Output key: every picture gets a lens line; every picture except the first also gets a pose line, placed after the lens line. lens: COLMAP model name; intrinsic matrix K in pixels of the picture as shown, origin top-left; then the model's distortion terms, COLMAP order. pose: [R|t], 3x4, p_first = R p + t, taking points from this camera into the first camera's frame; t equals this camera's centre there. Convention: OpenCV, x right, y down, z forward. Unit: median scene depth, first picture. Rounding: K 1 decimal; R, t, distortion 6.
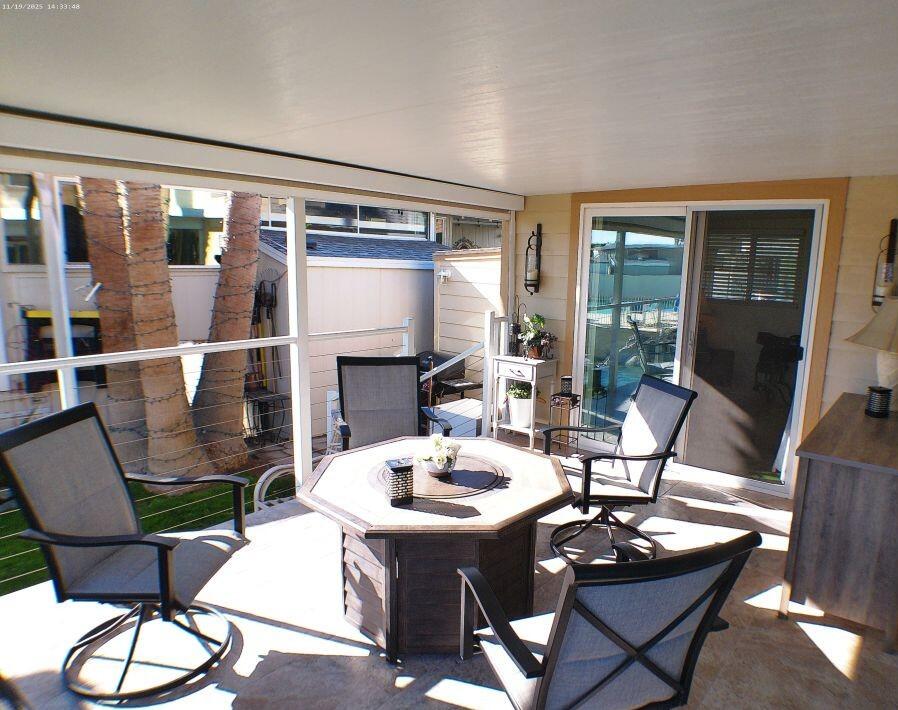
lens RADIAL K [[590.0, 0, 449.0], [0, 590.0, 355.0], [0, 0, 1]] dist [-0.047131, -0.003947]
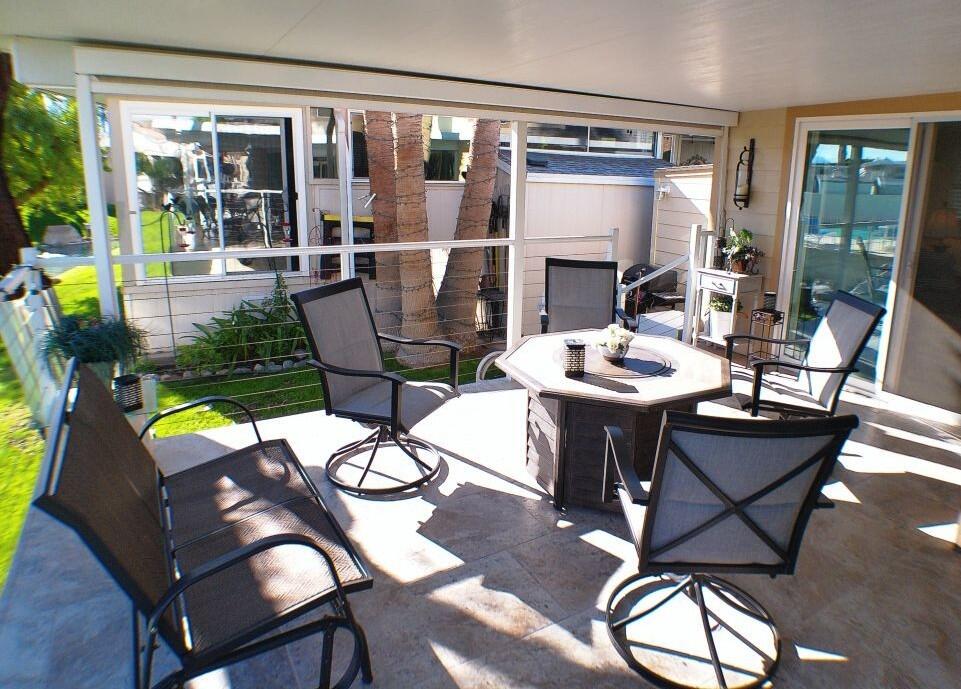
lens RADIAL K [[727.5, 0, 480.5], [0, 727.5, 344.5], [0, 0, 1]] dist [-0.003433, -0.073999]
pose [[0.906583, 0.089310, -0.412469, 0.293094], [-0.070376, 0.995660, 0.060903, 0.091593], [0.416118, -0.026186, 0.908933, -0.360165]]
